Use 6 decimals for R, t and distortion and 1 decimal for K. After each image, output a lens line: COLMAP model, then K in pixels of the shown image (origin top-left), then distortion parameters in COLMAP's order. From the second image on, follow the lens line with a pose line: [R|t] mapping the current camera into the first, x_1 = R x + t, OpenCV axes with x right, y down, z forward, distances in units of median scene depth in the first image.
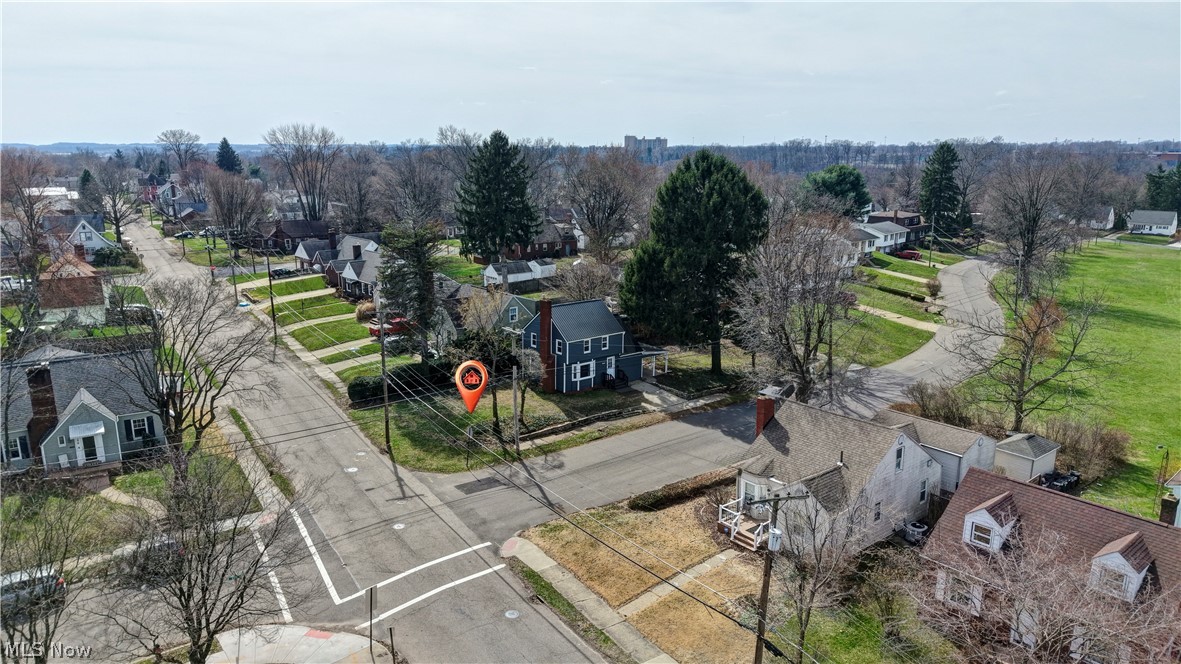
lens RADIAL K [[783.9, 0, 590.5], [0, 783.9, 332.0], [0, 0, 1]] dist [0.052788, -0.068885]
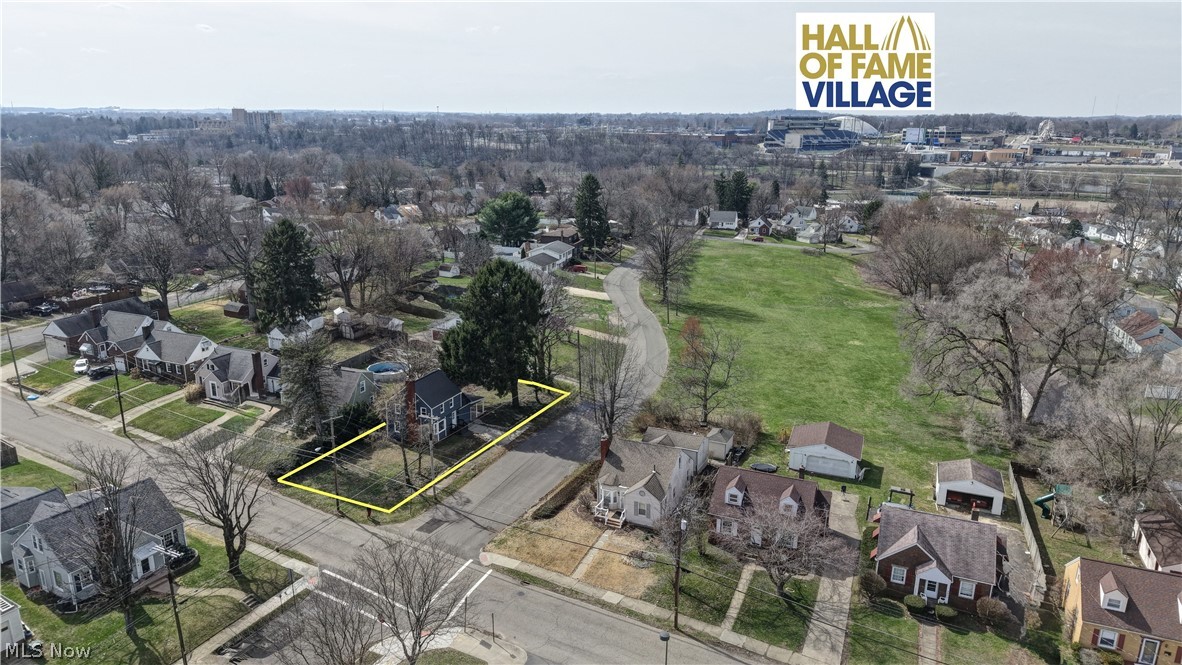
lens RADIAL K [[784.6, 0, 591.0], [0, 784.6, 332.5], [0, 0, 1]] dist [0.052788, -0.068885]
pose [[0.888666, -0.112464, 0.444550, -0.448193], [0.092074, 0.993477, 0.067276, -0.221410], [-0.449216, -0.018854, 0.893224, -0.434332]]
